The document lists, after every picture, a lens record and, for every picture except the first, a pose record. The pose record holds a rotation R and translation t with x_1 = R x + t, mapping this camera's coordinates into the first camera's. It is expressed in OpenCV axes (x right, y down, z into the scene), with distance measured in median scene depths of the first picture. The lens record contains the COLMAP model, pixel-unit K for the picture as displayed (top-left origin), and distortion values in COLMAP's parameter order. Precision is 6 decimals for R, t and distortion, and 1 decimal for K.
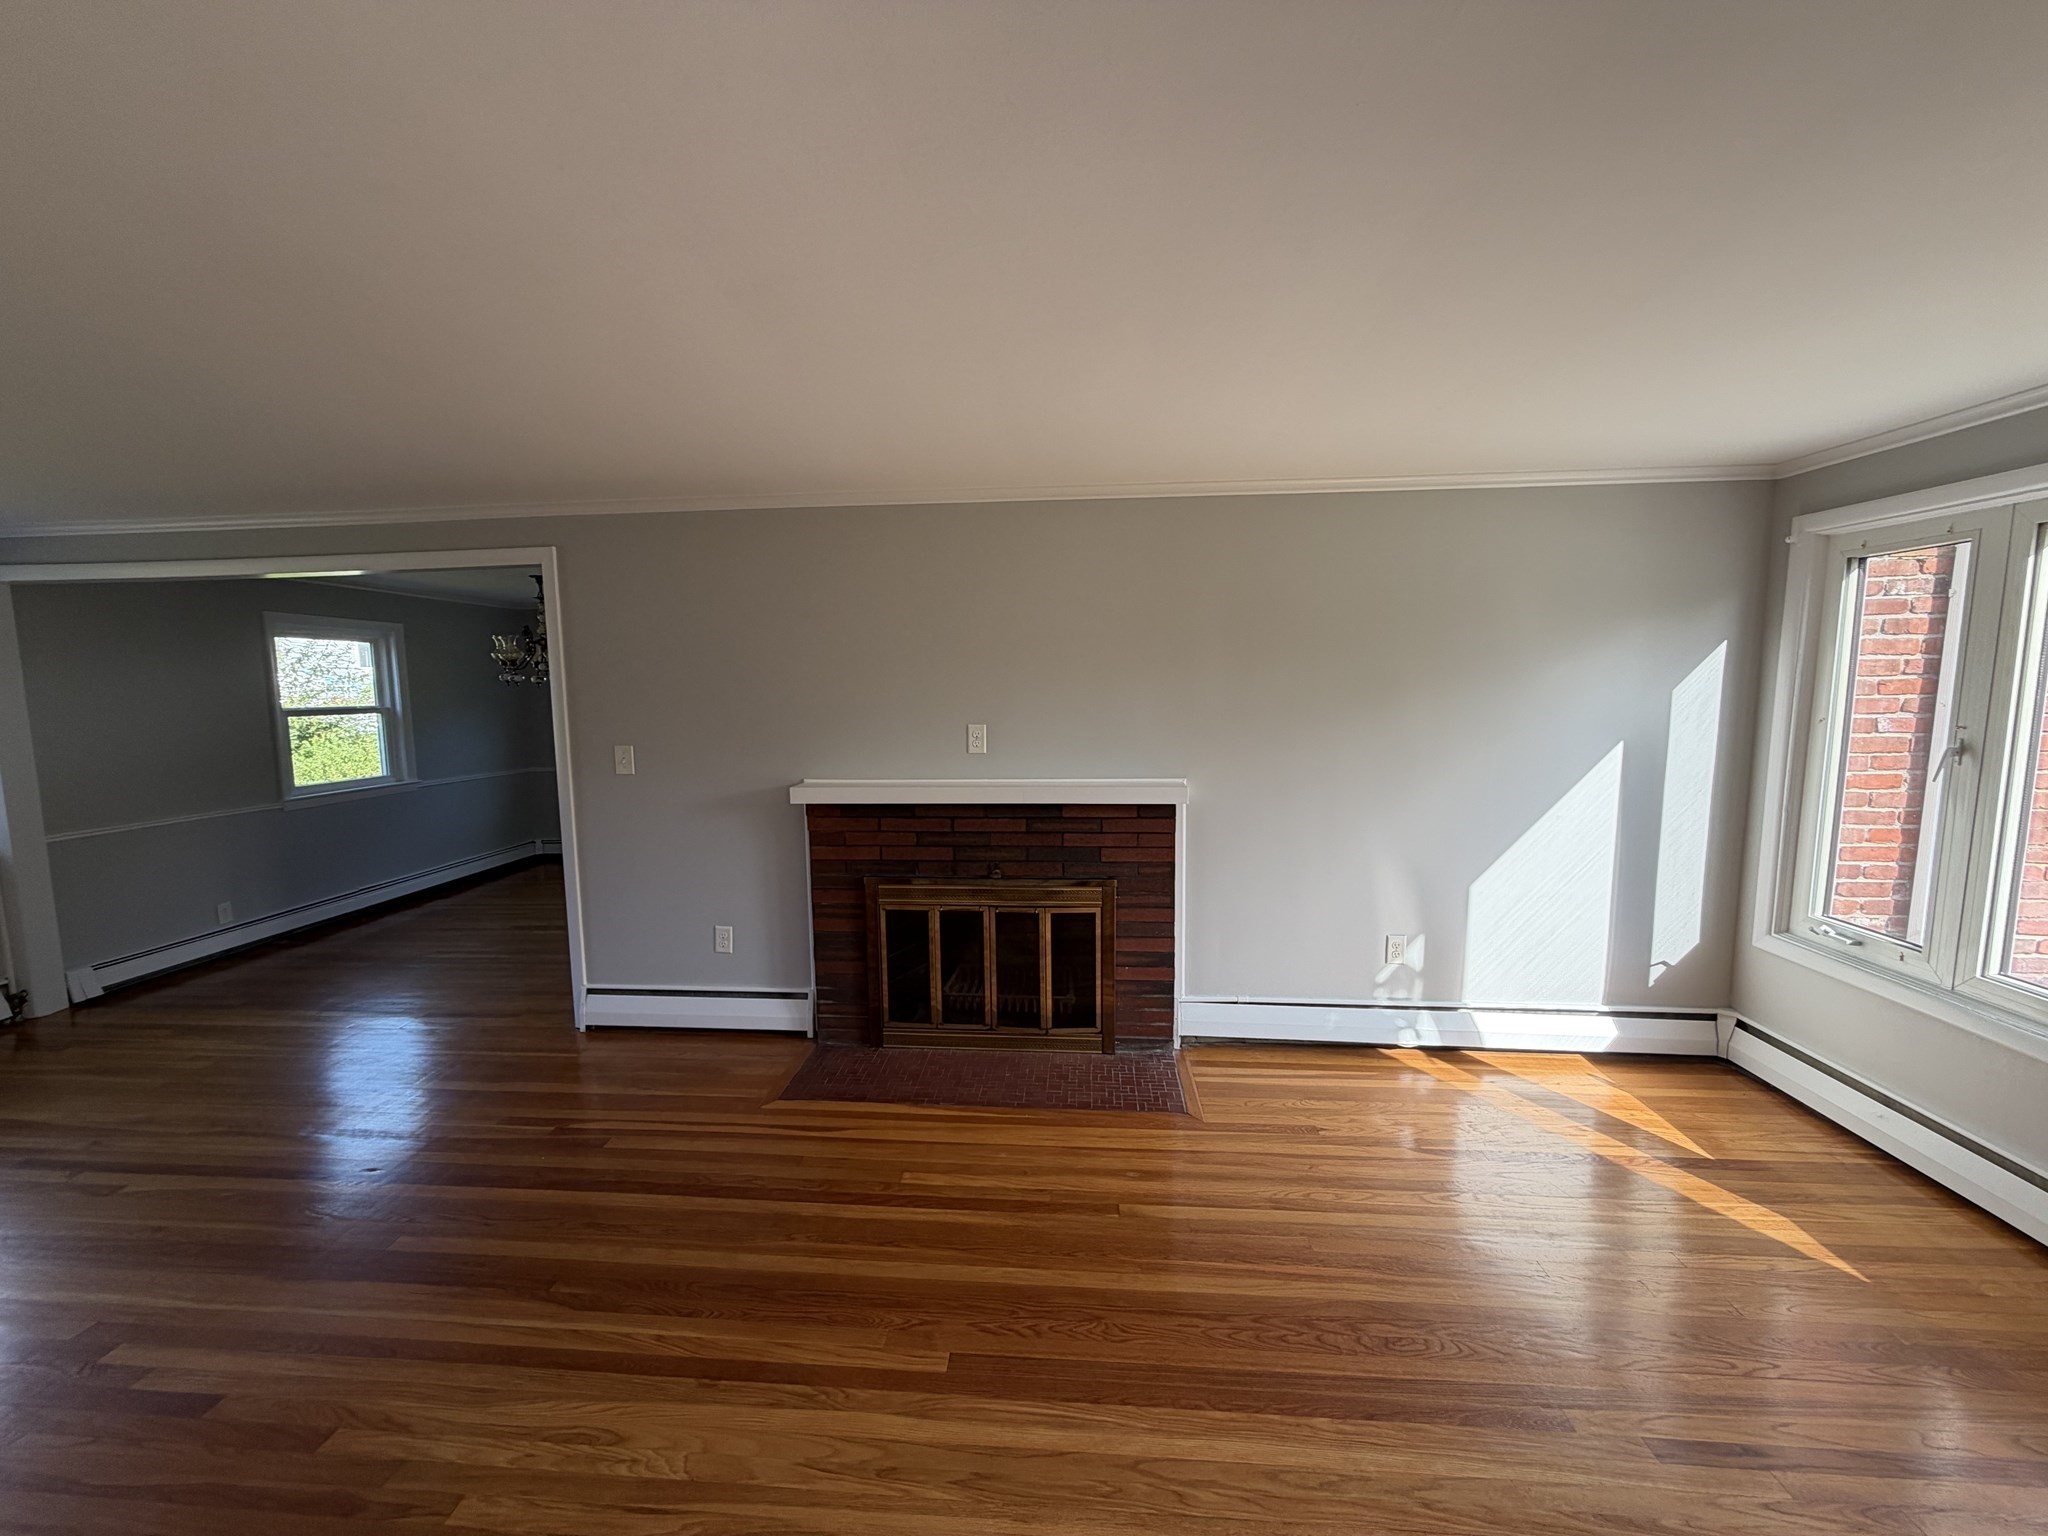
lens RADIAL K [[815.0, 0, 1010.0], [0, 815.0, 772.1], [0, 0, 1]] dist [-0.000617, -0.000600]
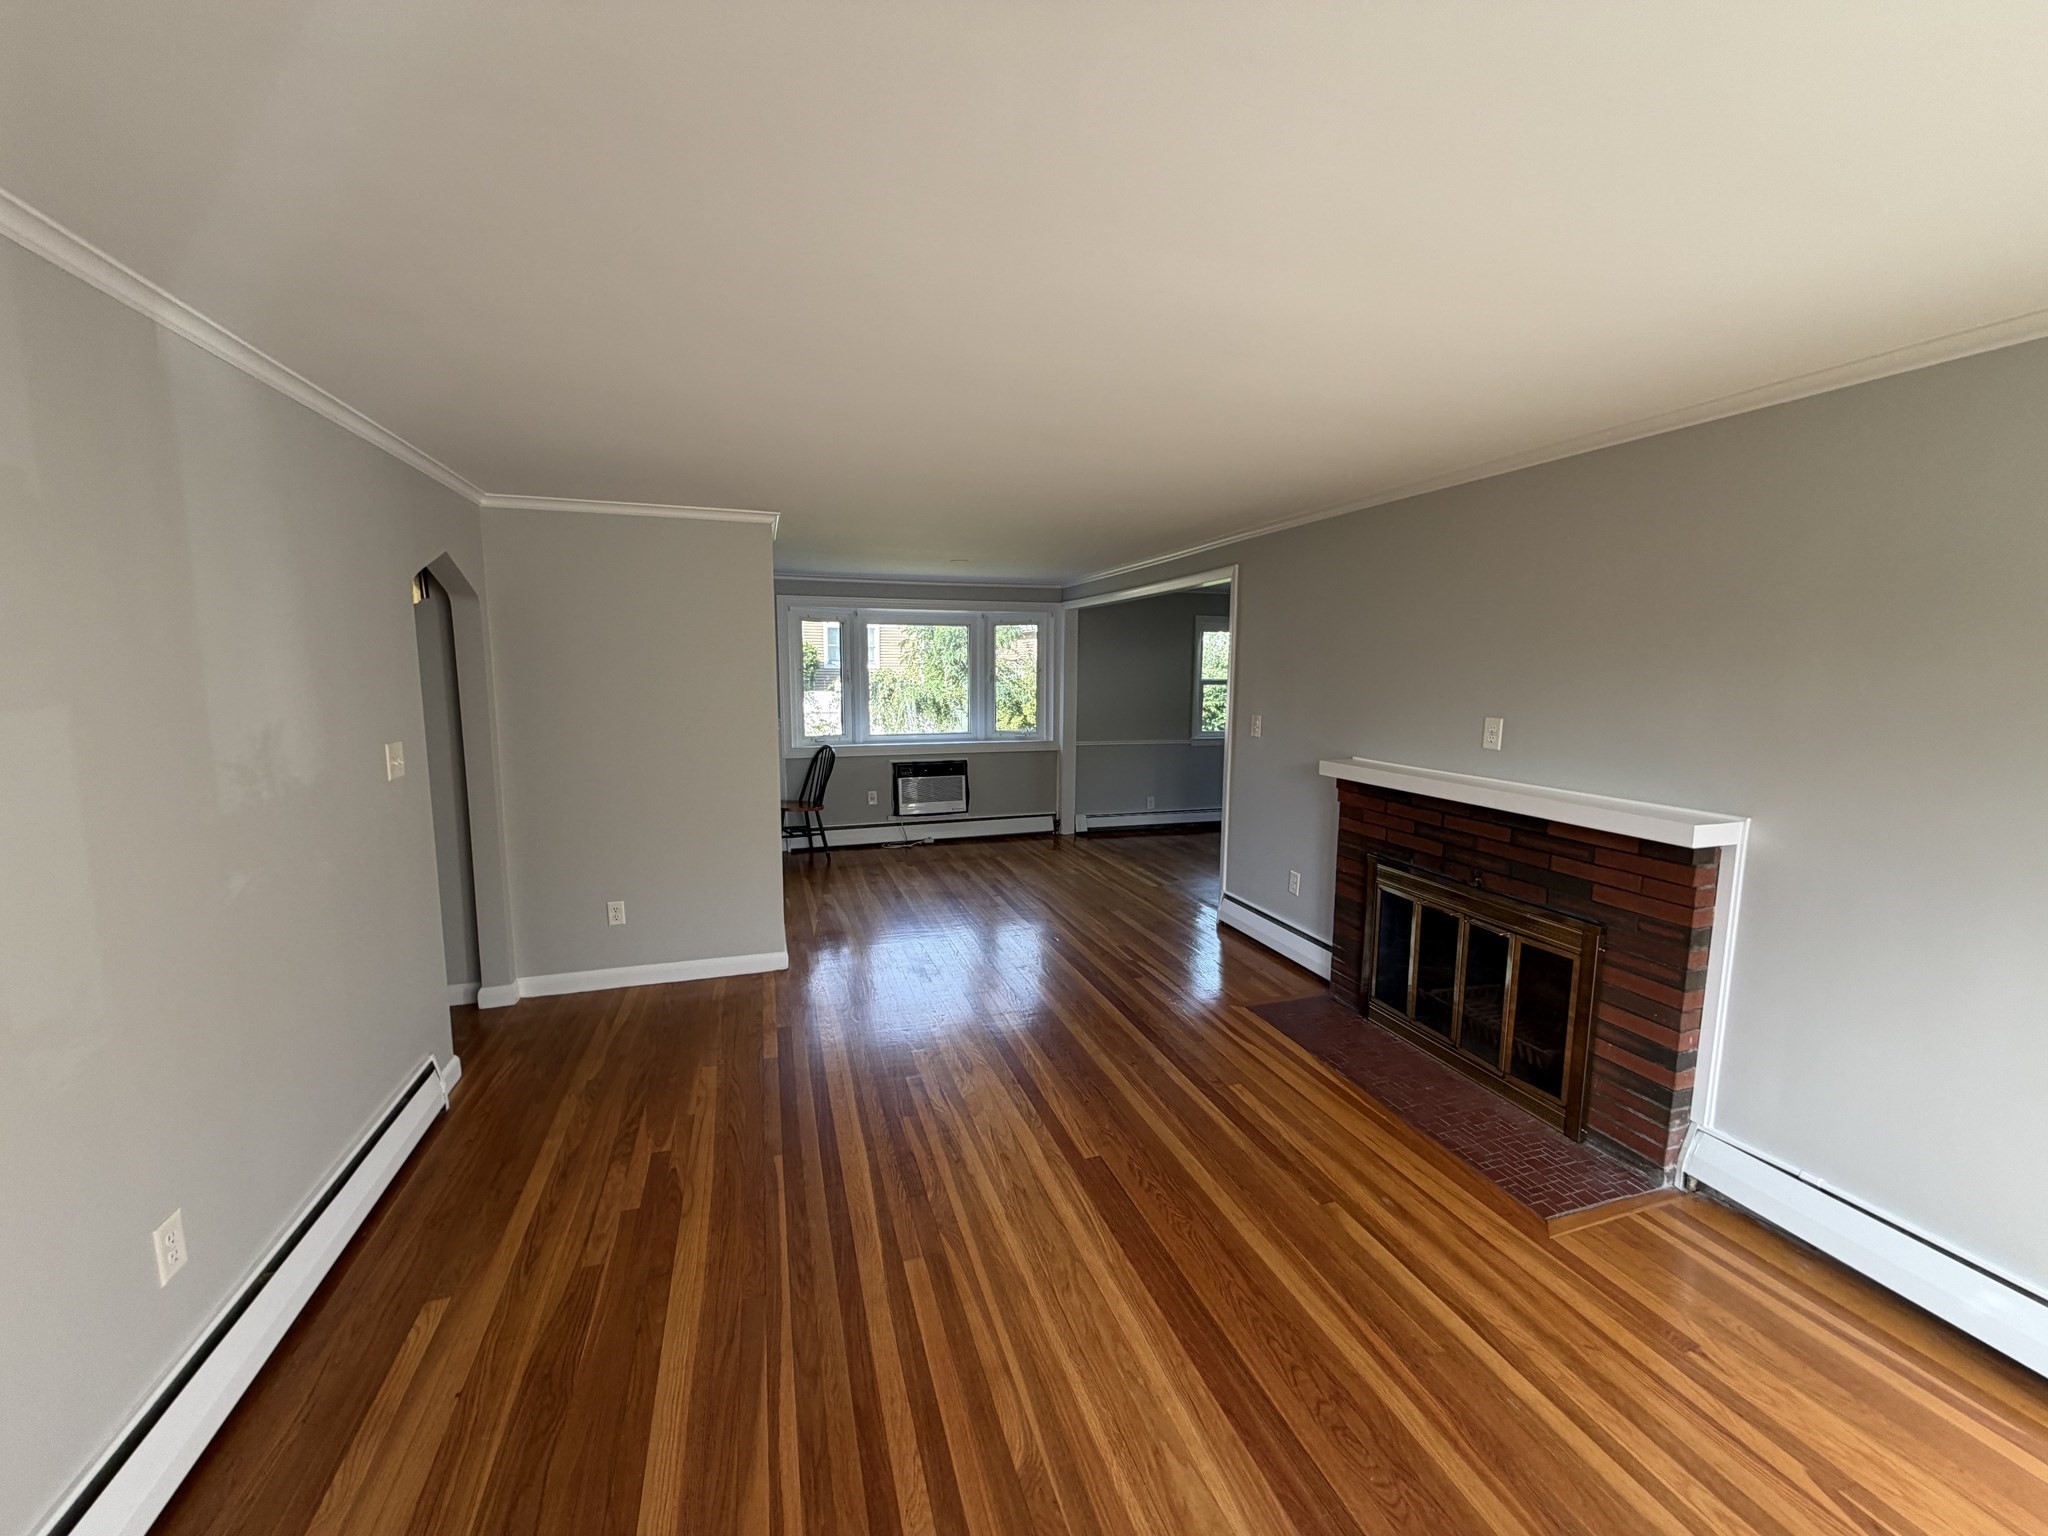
lens RADIAL K [[815.0, 0, 1021.9], [0, 815.0, 767.1], [0, 0, 1]] dist [-0.000617, -0.000600]
pose [[0.380731, 0.128269, -0.915746, 0.605612], [-0.109527, 0.989616, 0.093079, -0.031570], [0.918176, 0.064861, 0.390827, 0.167333]]
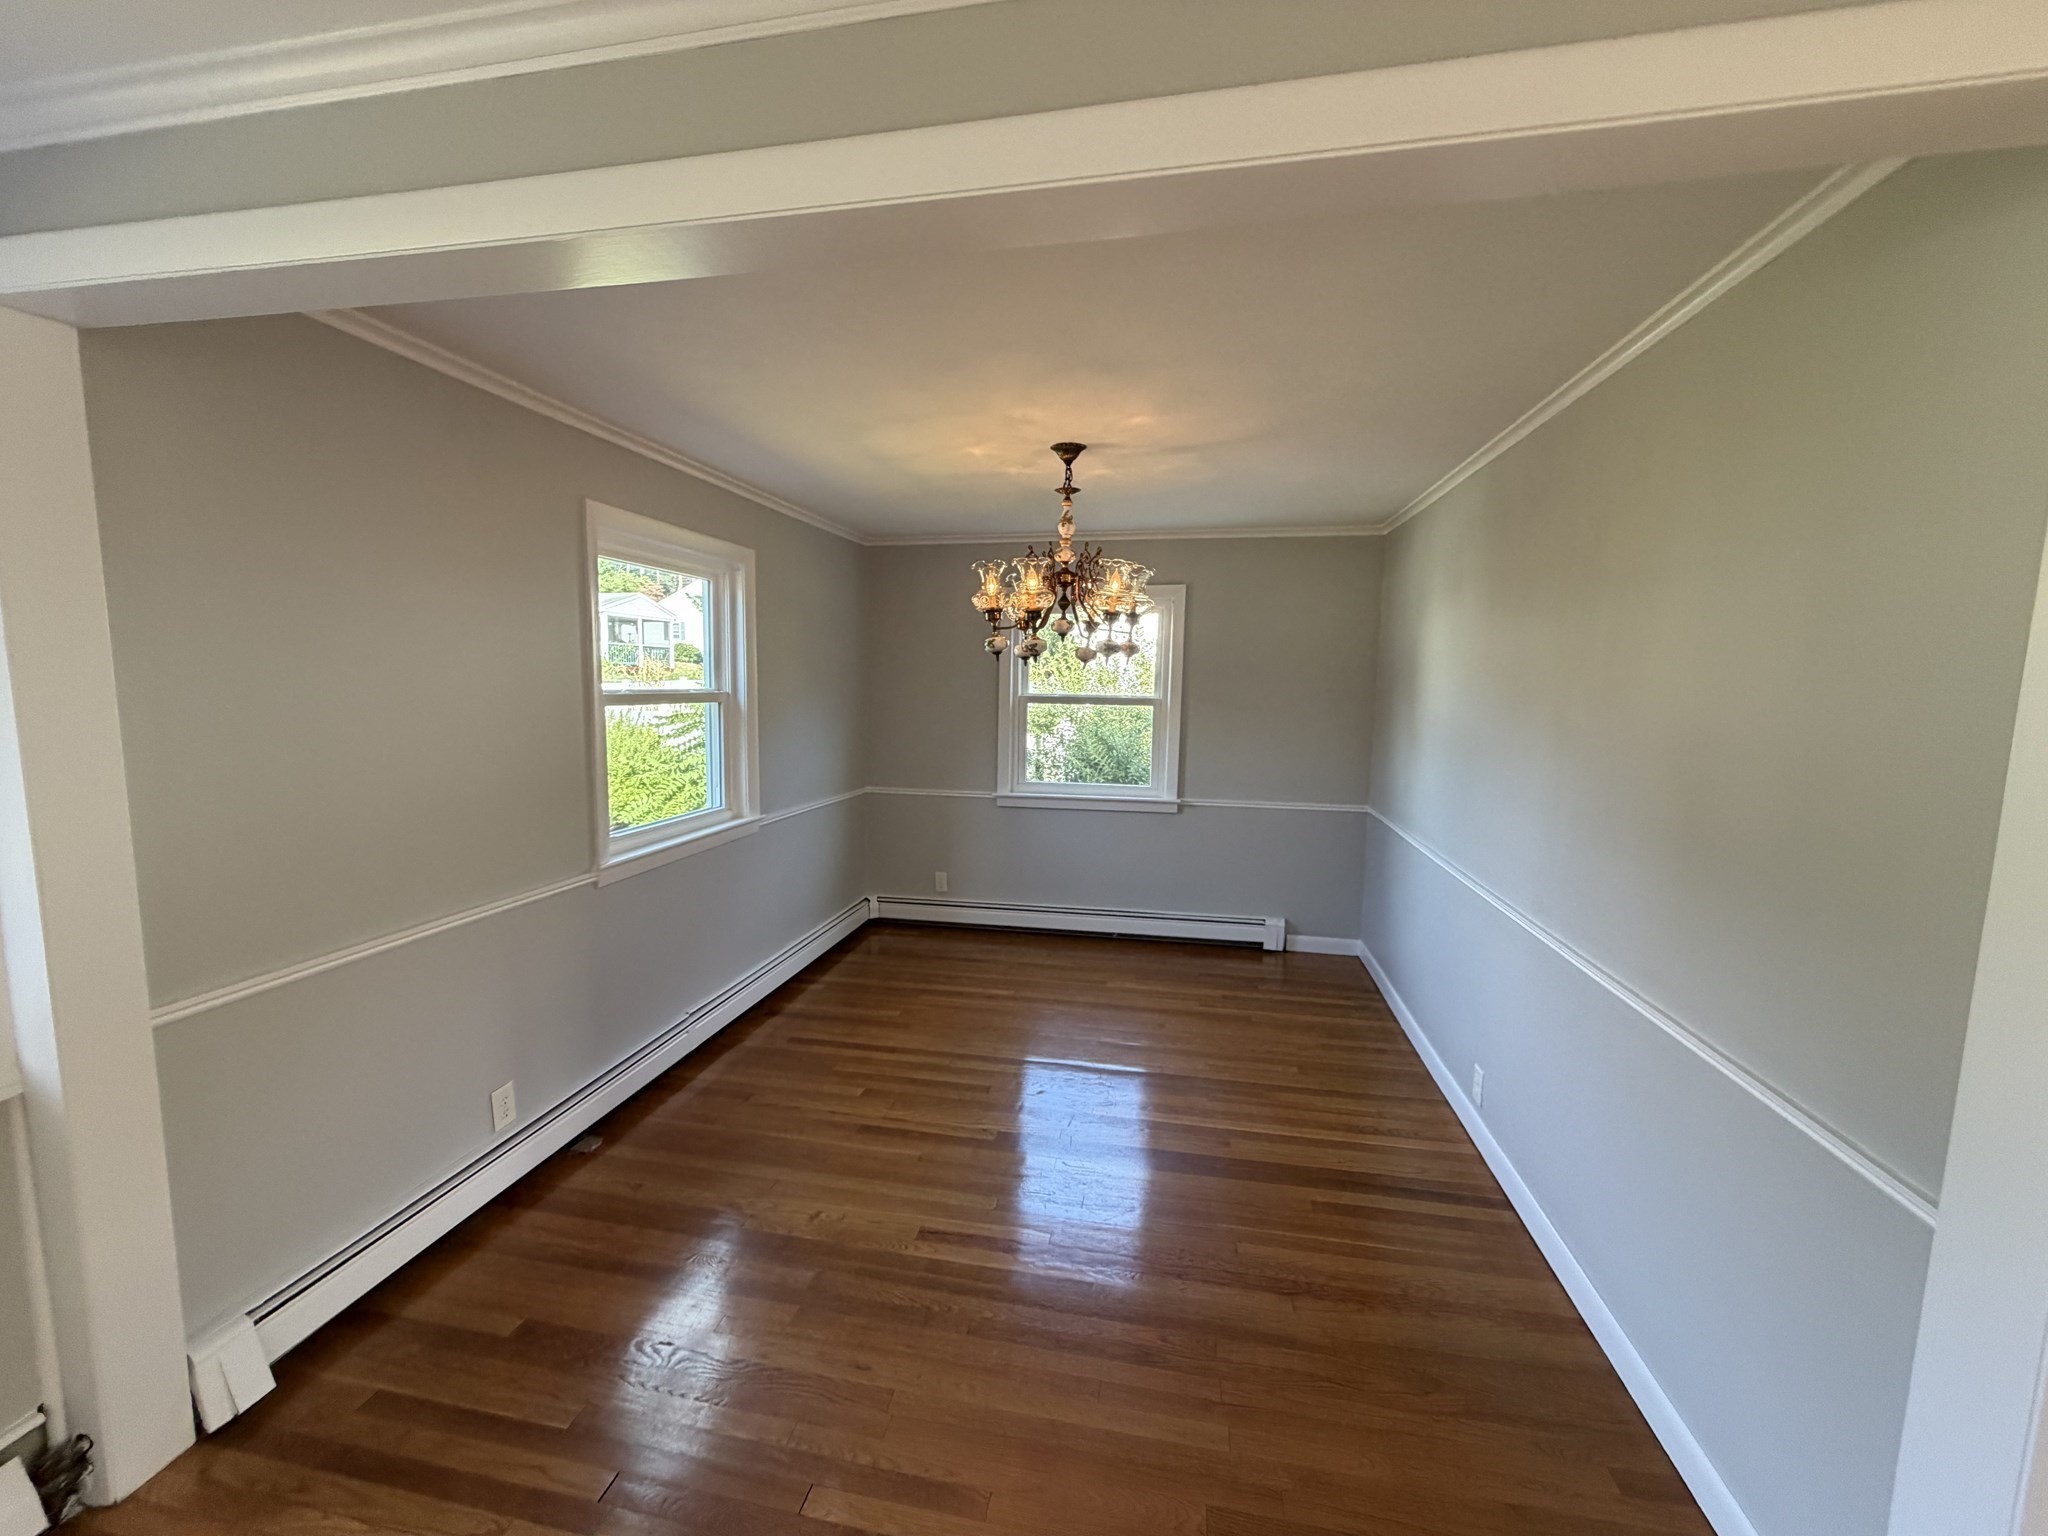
lens RADIAL K [[815.0, 0, 1019.0], [0, 815.0, 776.3], [0, 0, 1]] dist [-0.000617, -0.000600]
pose [[0.993564, 0.044300, -0.104247, -0.869165], [-0.042810, 0.998947, 0.016492, -0.066983], [0.104868, -0.011923, 0.994415, 0.774809]]
